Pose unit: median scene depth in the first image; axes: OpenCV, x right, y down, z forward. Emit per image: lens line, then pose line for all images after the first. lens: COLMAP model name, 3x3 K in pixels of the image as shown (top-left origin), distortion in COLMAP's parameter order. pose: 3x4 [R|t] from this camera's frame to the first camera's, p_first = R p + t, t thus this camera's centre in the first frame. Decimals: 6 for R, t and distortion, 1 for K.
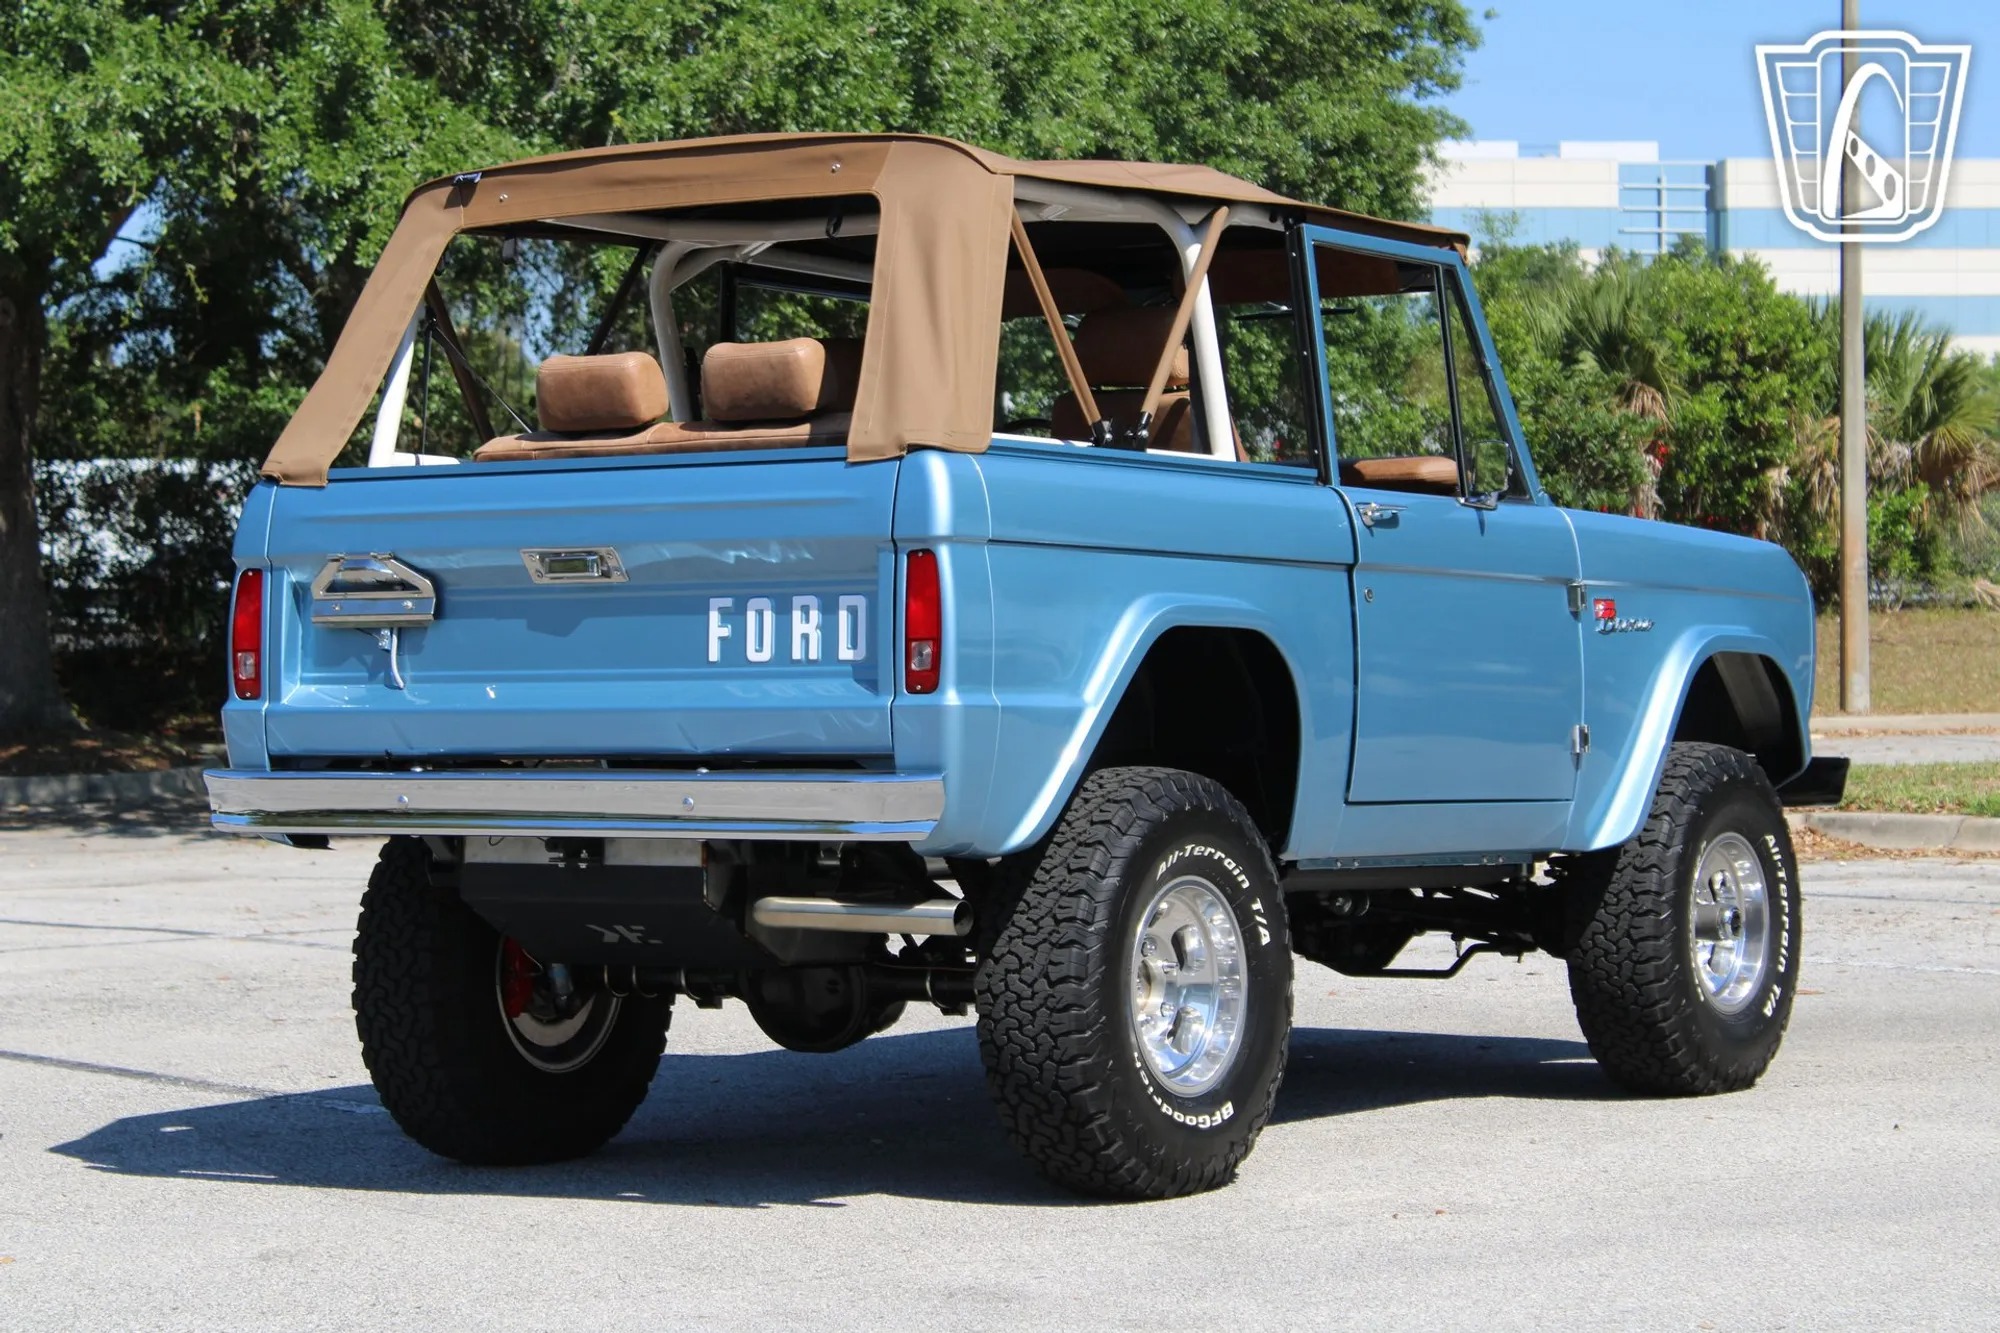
lens RADIAL K [[4618.0, 0, 1001.9], [0, 4618.0, 628.3], [0, 0, 1]] dist [0.076072, 0.218560]
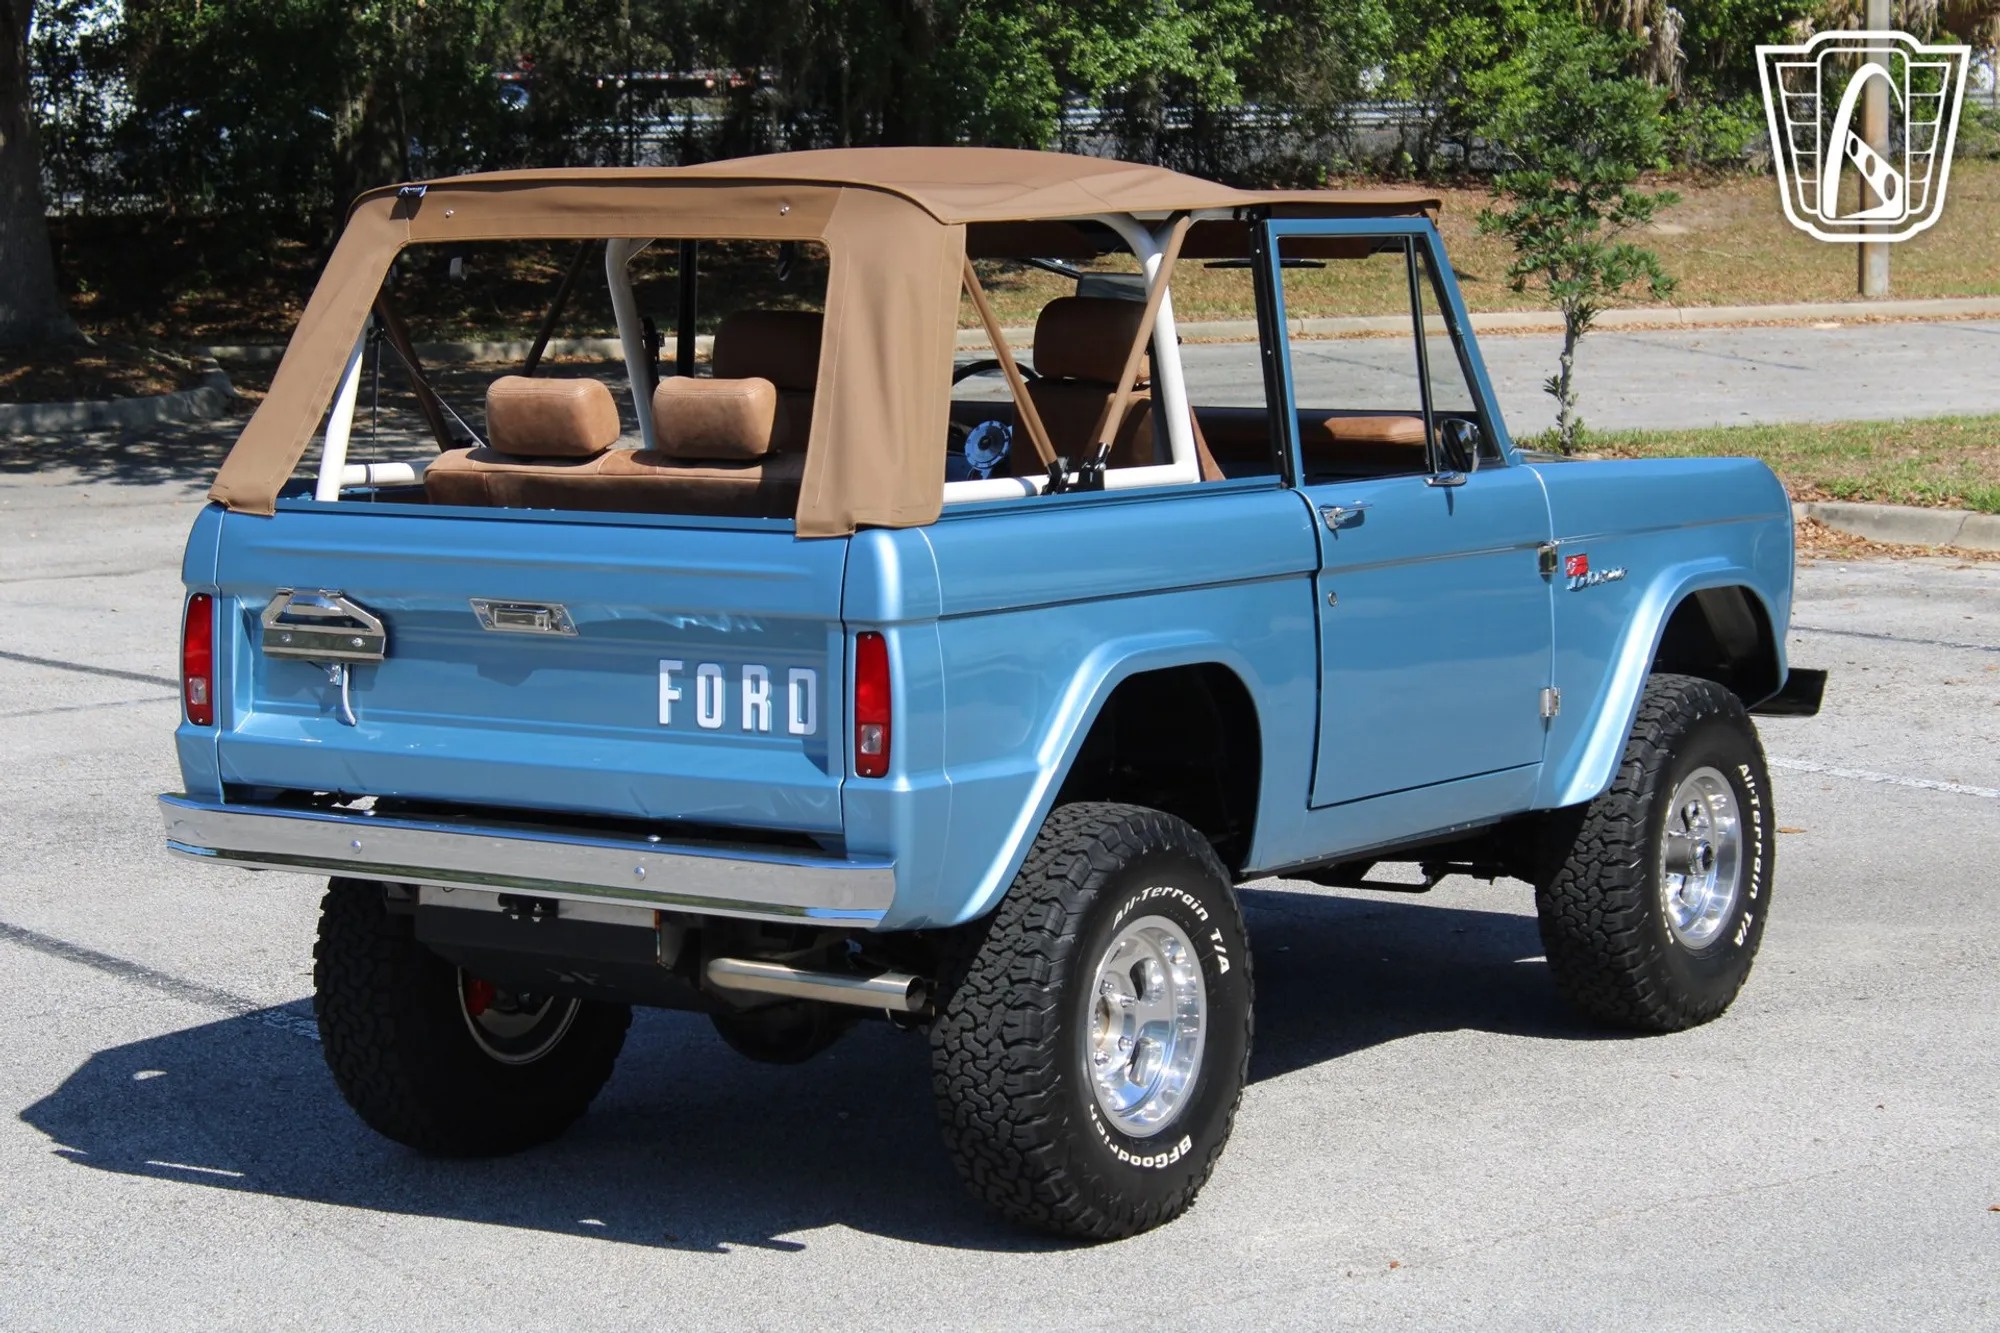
lens RADIAL K [[4618.0, 0, 1001.9], [0, 4618.0, 628.3], [0, 0, 1]] dist [0.076072, 0.218560]
pose [[0.999977, -0.003281, -0.005990, 0.014933], [0.003945, 0.993416, 0.114497, -0.117952], [0.005575, -0.114518, 0.993406, 0.017076]]
